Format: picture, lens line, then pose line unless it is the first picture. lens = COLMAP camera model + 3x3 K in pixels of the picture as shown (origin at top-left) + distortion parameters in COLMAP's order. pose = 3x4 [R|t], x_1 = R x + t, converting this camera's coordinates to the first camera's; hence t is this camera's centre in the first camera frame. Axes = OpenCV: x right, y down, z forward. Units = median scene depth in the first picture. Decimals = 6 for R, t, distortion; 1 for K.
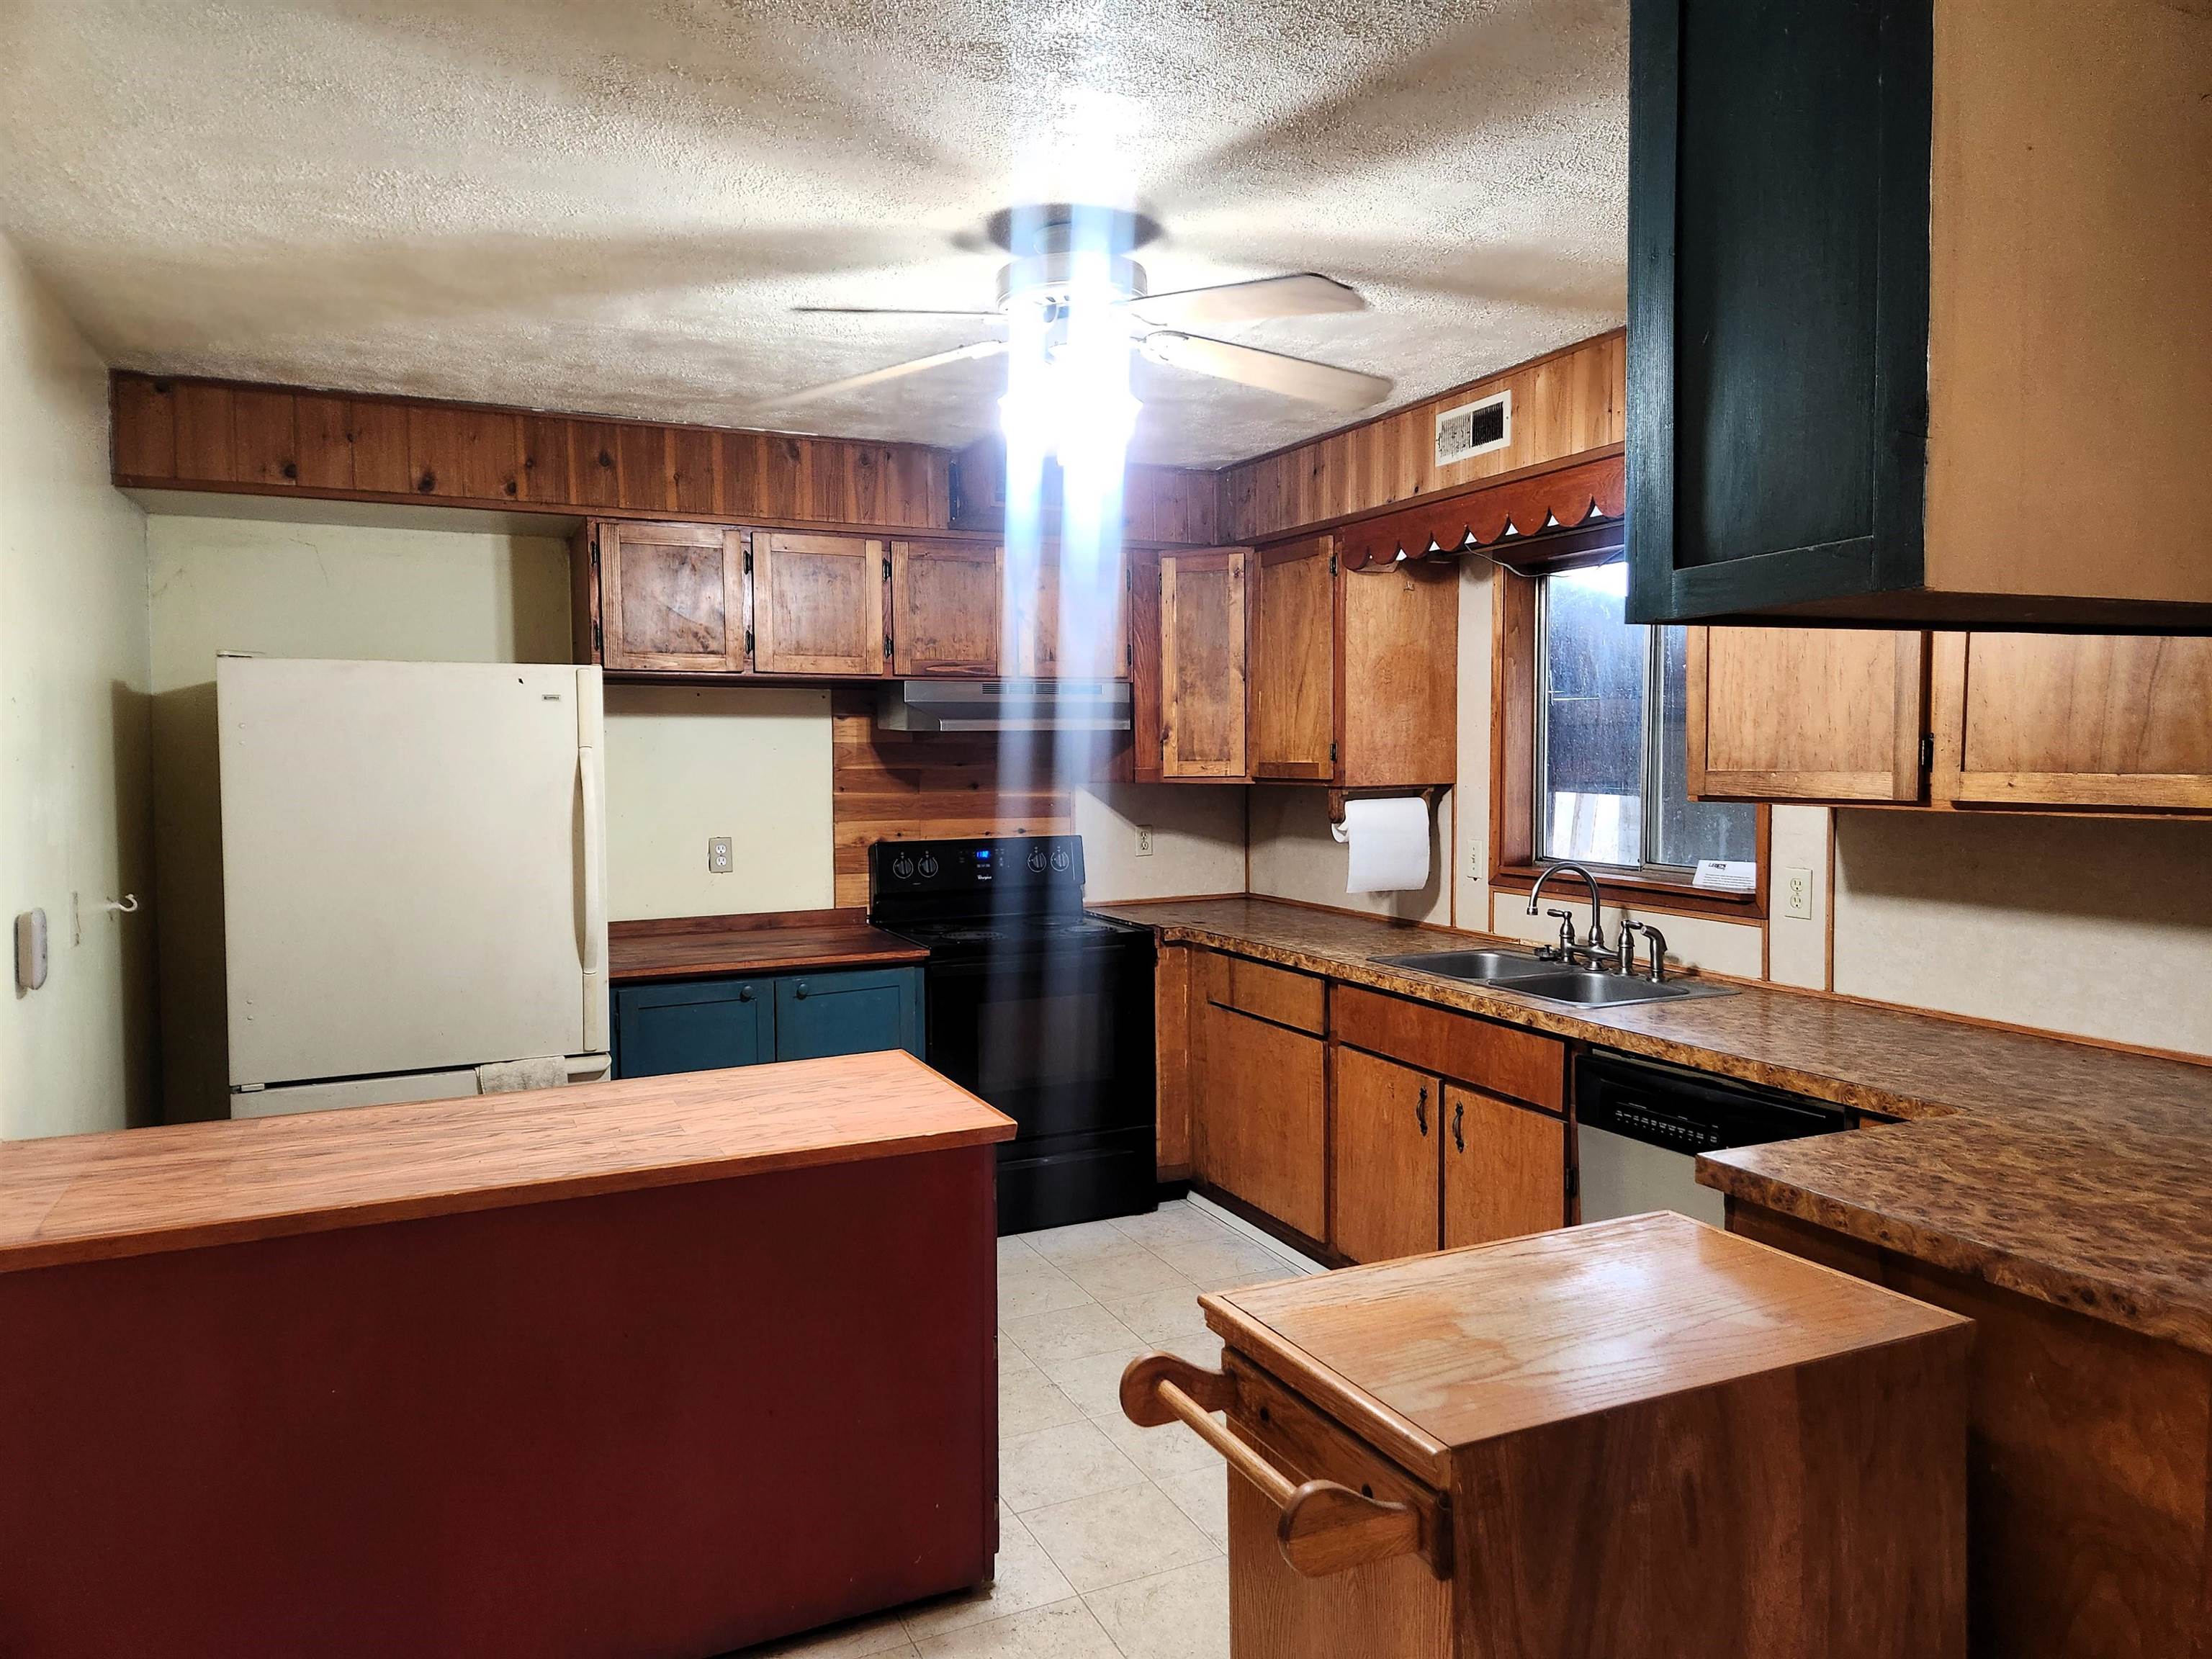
lens RADIAL K [[1472.6, 0, 1102.0], [0, 1472.6, 818.9], [0, 0, 1]] dist [0.068463, -0.043331]
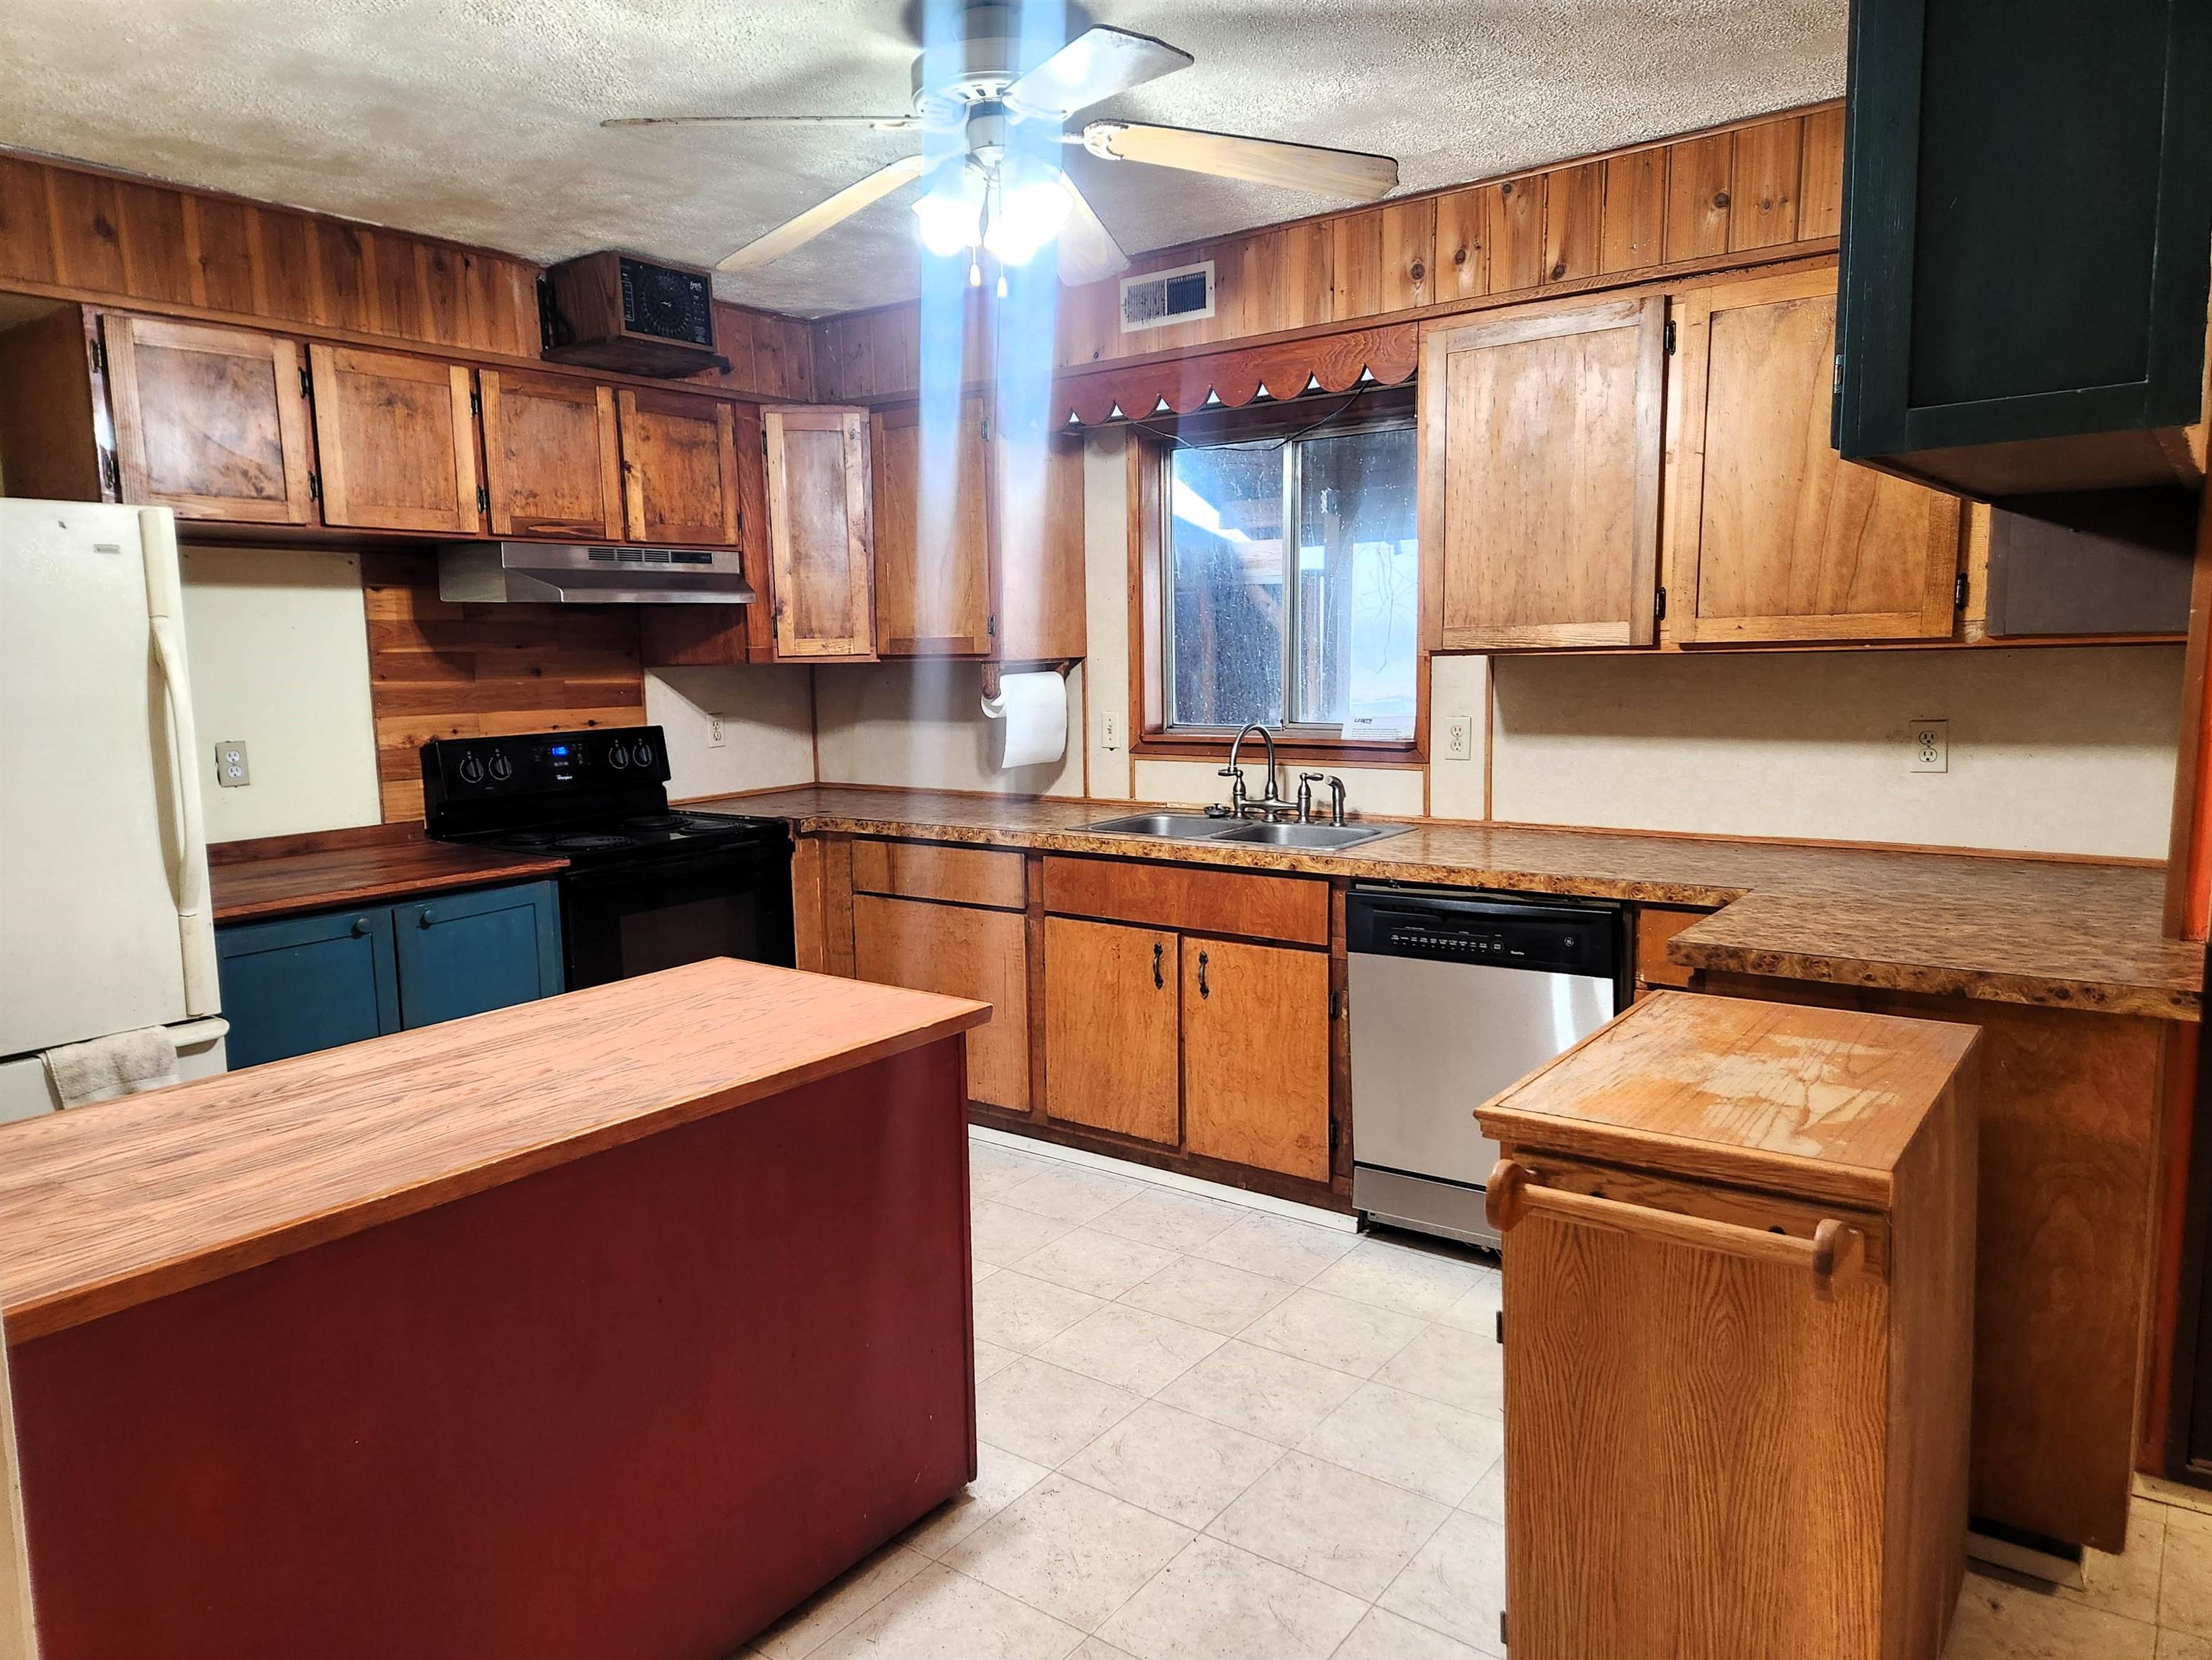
lens RADIAL K [[1472.8, 0, 1194.1], [0, 1472.8, 824.1], [0, 0, 1]] dist [0.068463, -0.043331]
pose [[0.887147, -0.072821, 0.455706, -0.231624], [0.038453, 0.995702, 0.084254, 0.011616], [-0.459883, -0.057223, 0.886134, 0.075923]]
